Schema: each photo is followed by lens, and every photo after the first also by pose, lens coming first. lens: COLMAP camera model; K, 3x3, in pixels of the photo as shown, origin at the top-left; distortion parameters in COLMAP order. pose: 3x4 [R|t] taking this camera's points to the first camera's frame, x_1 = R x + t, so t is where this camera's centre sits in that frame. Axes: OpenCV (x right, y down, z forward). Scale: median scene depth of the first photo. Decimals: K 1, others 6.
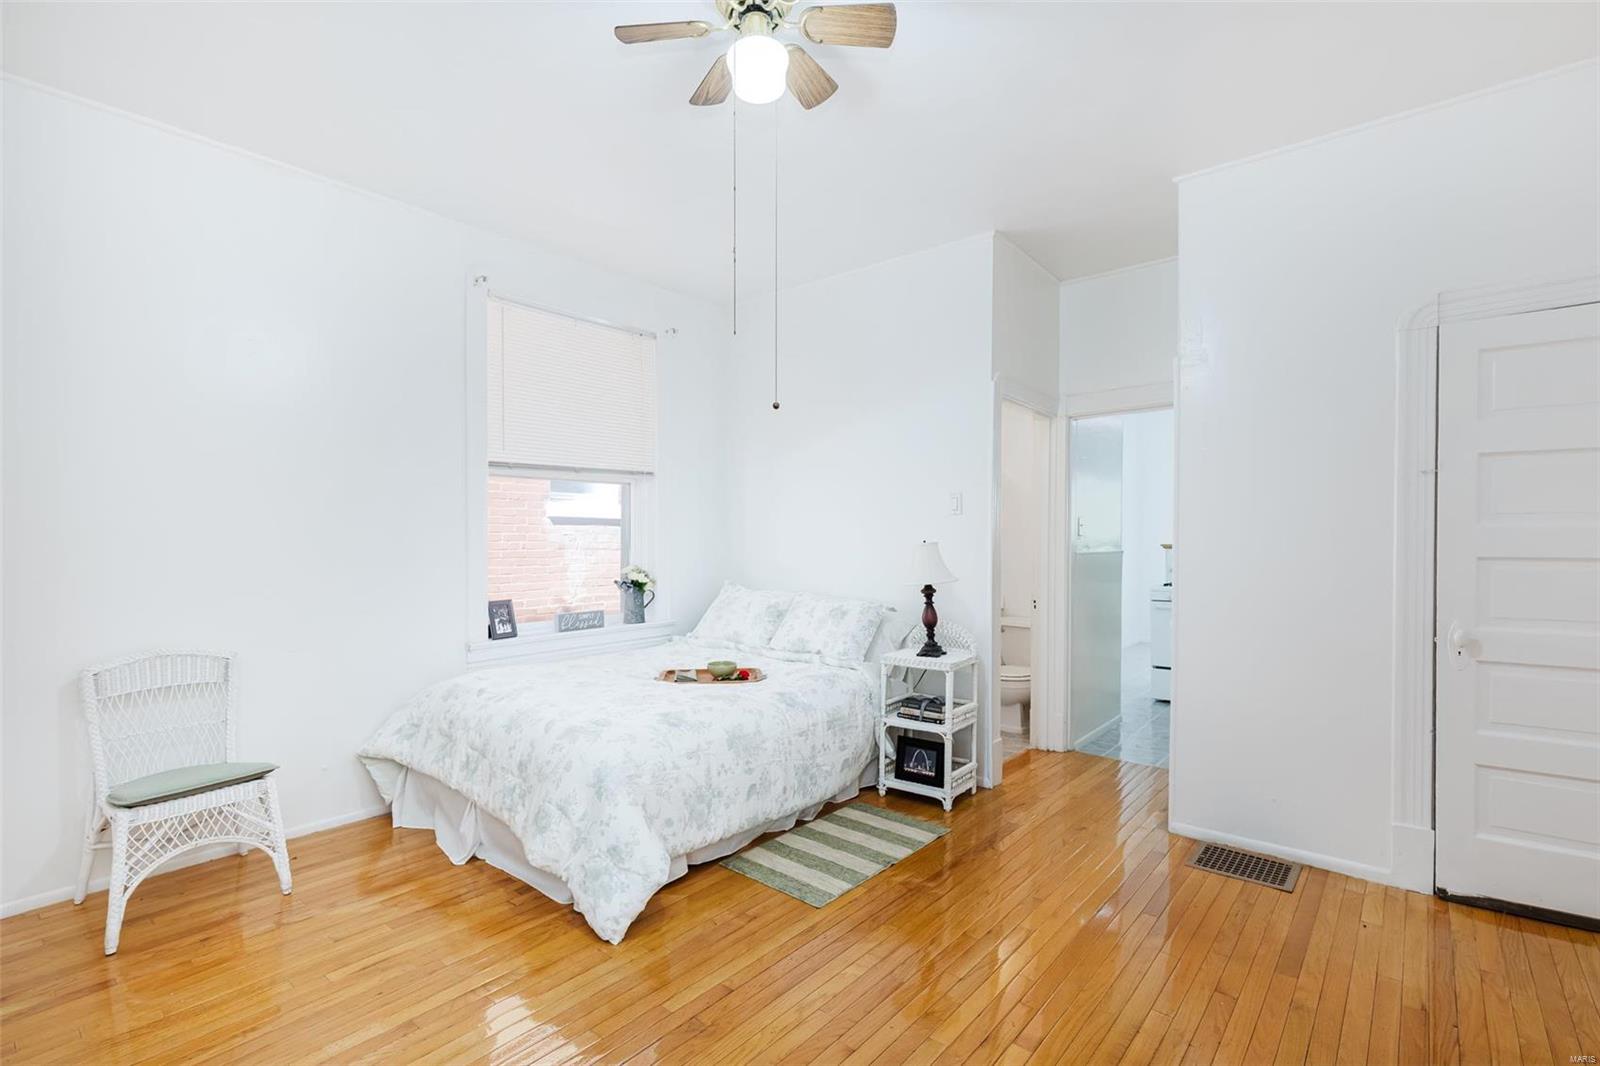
lens RADIAL K [[742.7, 0, 798.0], [0, 742.7, 536.5], [0, 0, 1]] dist [-0.000839, -0.000109]
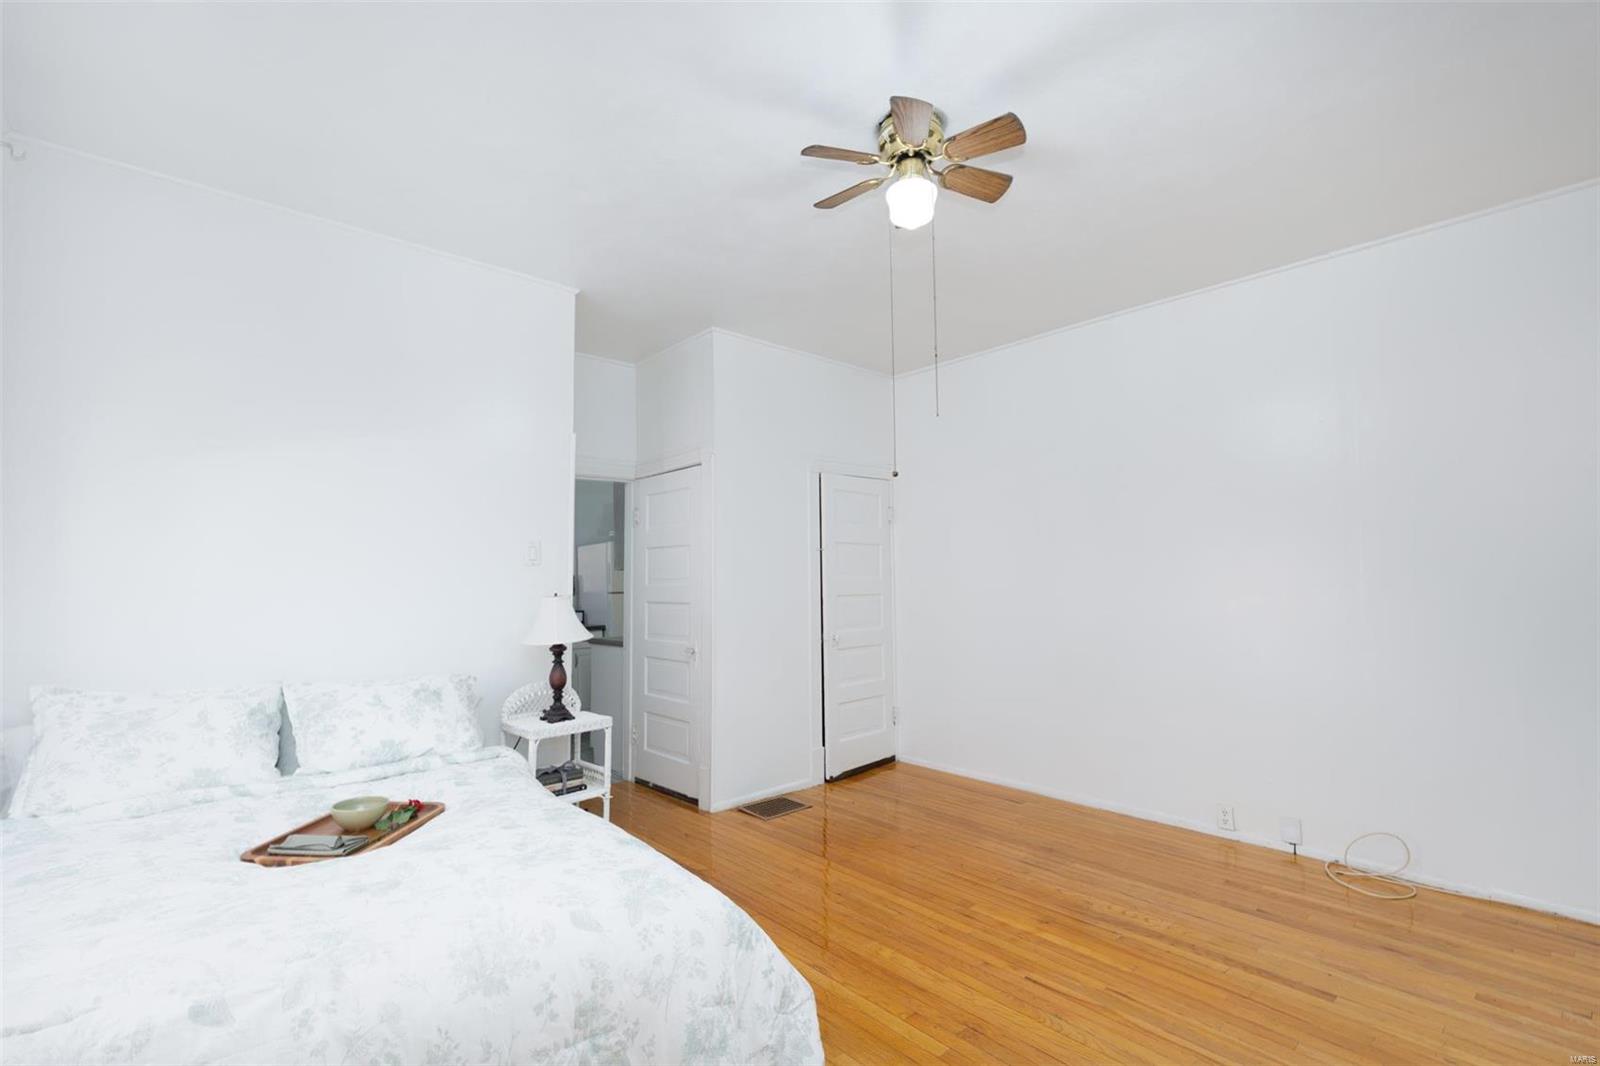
lens RADIAL K [[742.7, 0, 794.0], [0, 742.7, 527.3], [0, 0, 1]] dist [-0.000839, -0.000109]
pose [[0.134700, 0.068175, 0.988538, -0.942295], [0.014160, 0.997396, -0.070715, -0.009441], [-0.990785, 0.023523, 0.133384, 0.786532]]
